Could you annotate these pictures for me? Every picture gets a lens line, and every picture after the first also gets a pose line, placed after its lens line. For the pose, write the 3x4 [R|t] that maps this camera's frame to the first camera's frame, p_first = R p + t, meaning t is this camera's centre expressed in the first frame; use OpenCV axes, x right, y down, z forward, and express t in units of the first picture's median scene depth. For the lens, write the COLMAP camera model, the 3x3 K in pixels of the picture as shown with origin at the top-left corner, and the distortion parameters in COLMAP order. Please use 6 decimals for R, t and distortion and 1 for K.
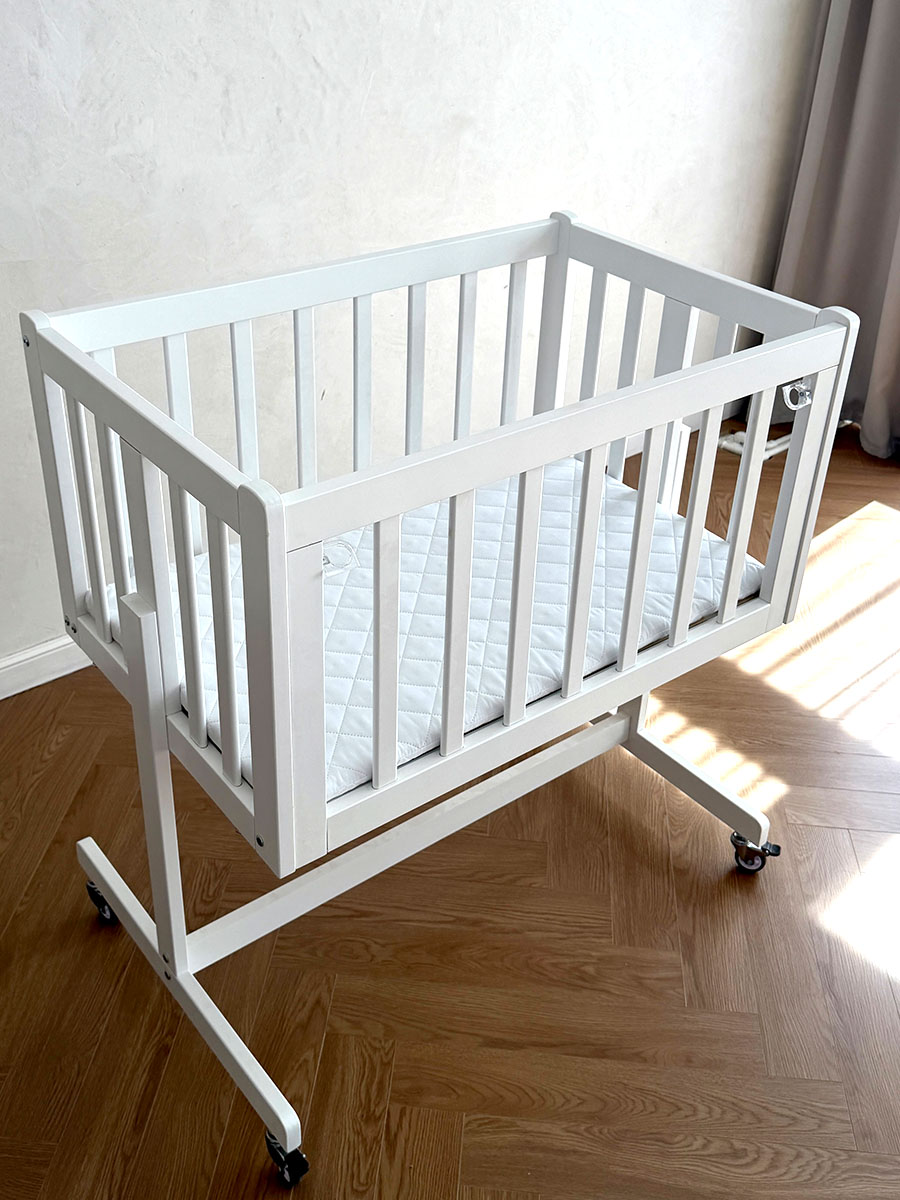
lens RADIAL K [[1226.4, 0, 424.1], [0, 1226.4, 600.6], [0, 0, 1]] dist [0.183388, -0.419162]
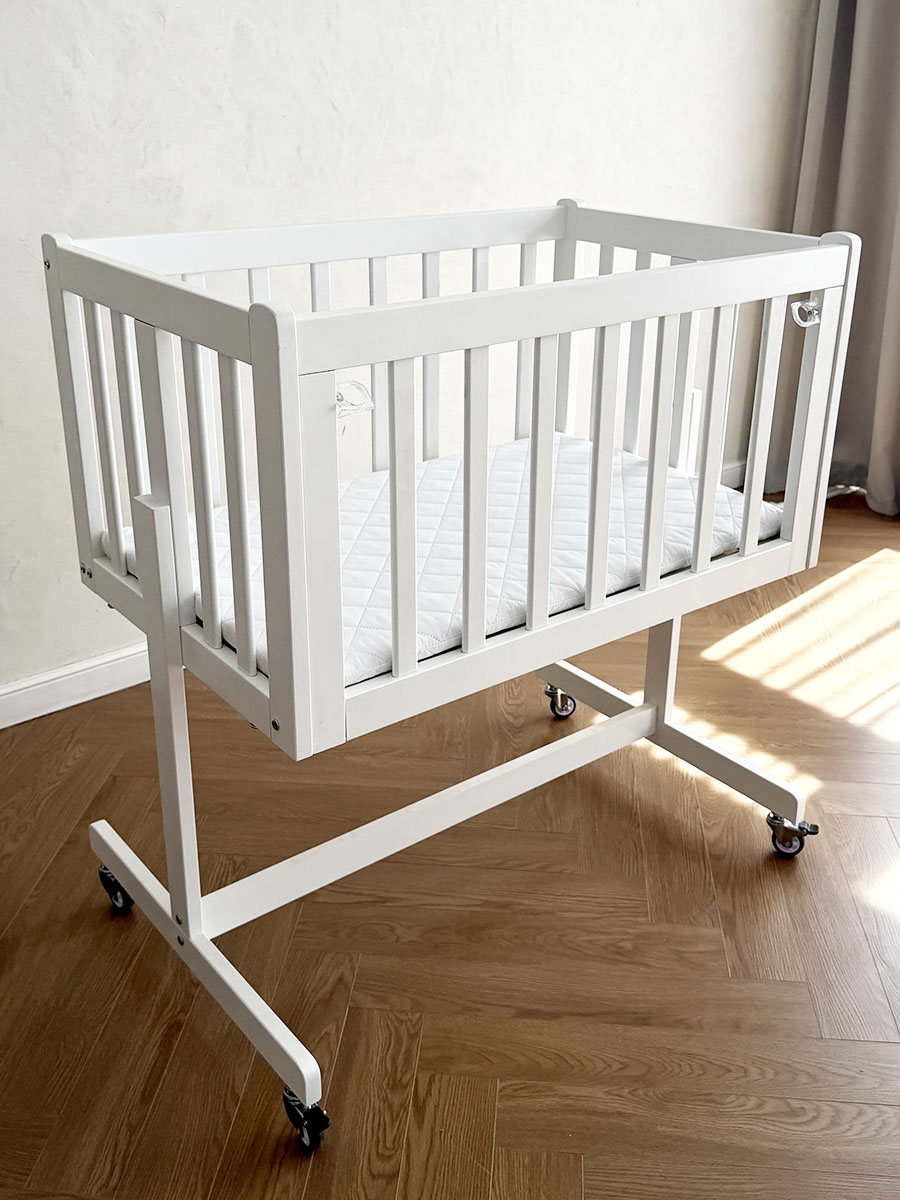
lens RADIAL K [[1184.7, 0, 450.0], [0, 1184.7, 600.0], [0, 0, 1]] dist [0.185551, -0.418155]
pose [[0.999767, -0.021414, 0.002645, 0.001610], [0.021565, 0.987760, -0.154481, 0.185924], [0.000695, 0.154502, 0.987992, 0.055630]]
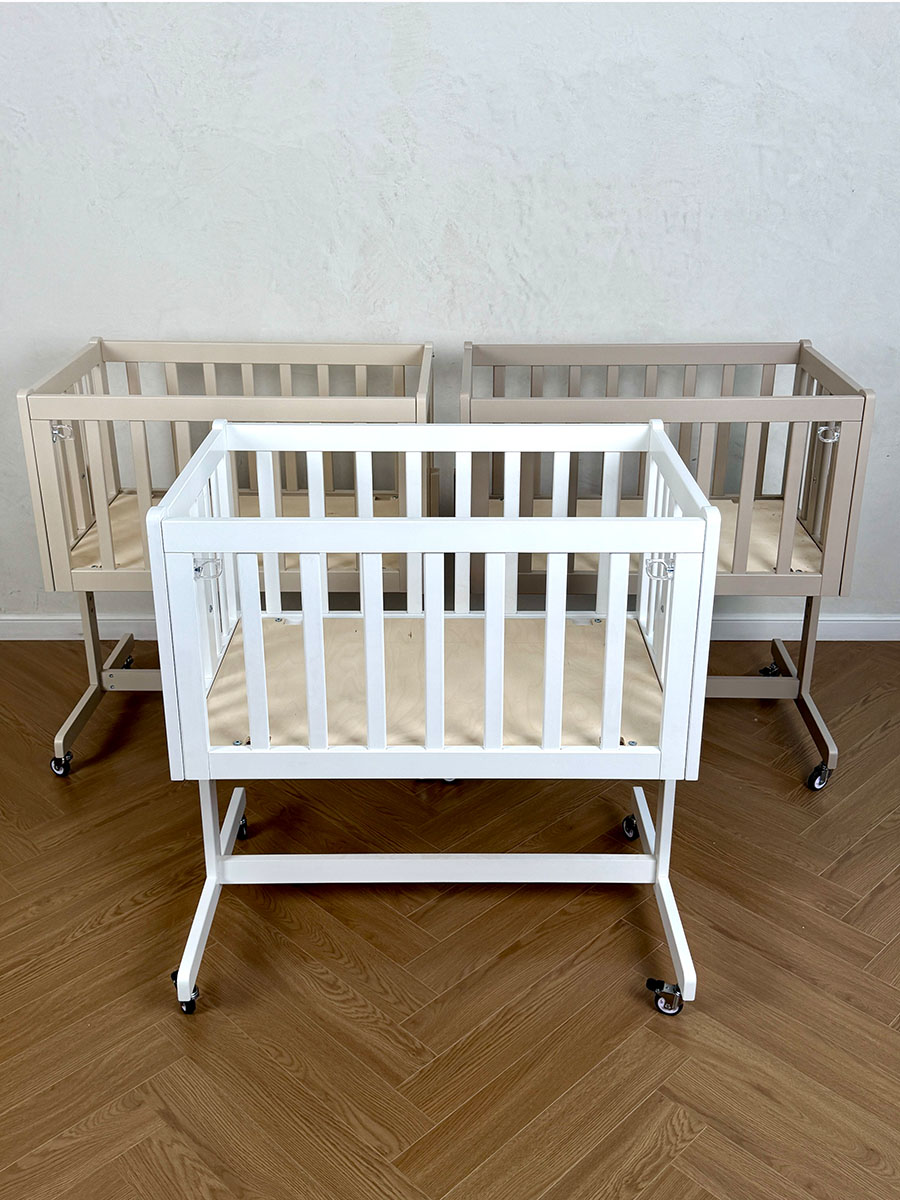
lens RADIAL K [[1184.7, 0, 450.0], [0, 1184.7, 600.0], [0, 0, 1]] dist [0.185551, -0.418155]
pose [[0.764081, 0.220004, -0.606448, 1.004466], [-0.322927, 0.944235, -0.064321, 0.066764], [0.558479, 0.244985, 0.792517, -0.111935]]
